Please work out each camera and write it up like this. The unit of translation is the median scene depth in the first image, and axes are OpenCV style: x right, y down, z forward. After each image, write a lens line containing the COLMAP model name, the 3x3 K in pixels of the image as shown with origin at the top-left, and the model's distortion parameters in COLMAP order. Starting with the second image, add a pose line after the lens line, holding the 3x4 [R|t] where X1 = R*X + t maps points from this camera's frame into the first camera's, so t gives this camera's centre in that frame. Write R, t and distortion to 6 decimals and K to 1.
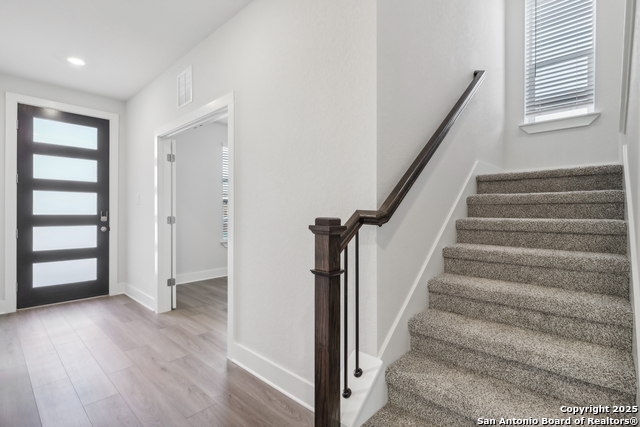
lens RADIAL K [[303.0, 0, 322.2], [0, 303.0, 211.6], [0, 0, 1]] dist [-0.001022, -0.000456]
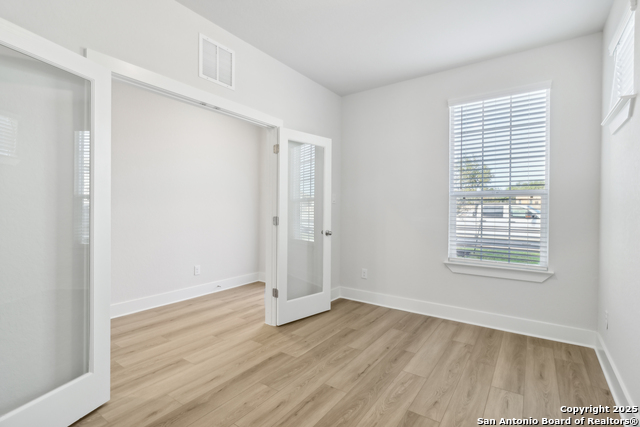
lens RADIAL K [[303.0, 0, 320.5], [0, 303.0, 209.2], [0, 0, 1]] dist [-0.001022, -0.000456]
pose [[0.128580, -0.005227, -0.991685, 0.355182], [-0.007638, 0.999951, -0.006261, -0.000953], [0.991670, 0.008380, 0.128533, 0.968107]]
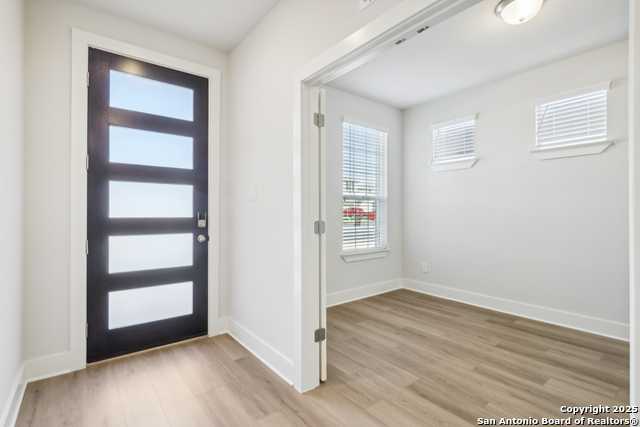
lens RADIAL K [[303.0, 0, 320.8], [0, 303.0, 209.9], [0, 0, 1]] dist [-0.001022, -0.000456]
pose [[0.987346, -0.002802, -0.158558, -0.386058], [0.001964, 0.999983, -0.005441, -0.002127], [0.158571, 0.005061, 0.987335, 0.411182]]
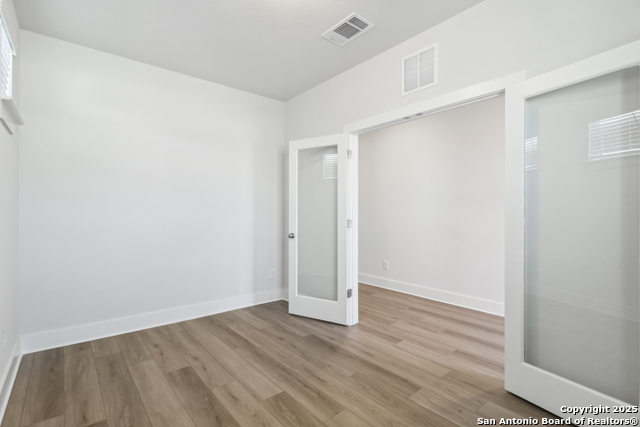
lens RADIAL K [[303.0, 0, 320.6], [0, 303.0, 212.1], [0, 0, 1]] dist [-0.001022, -0.000456]
pose [[-0.990959, -0.000869, 0.134164, -0.214434], [-0.001587, 0.999985, -0.005245, -0.002418], [-0.134157, -0.005410, -0.990945, 1.537543]]
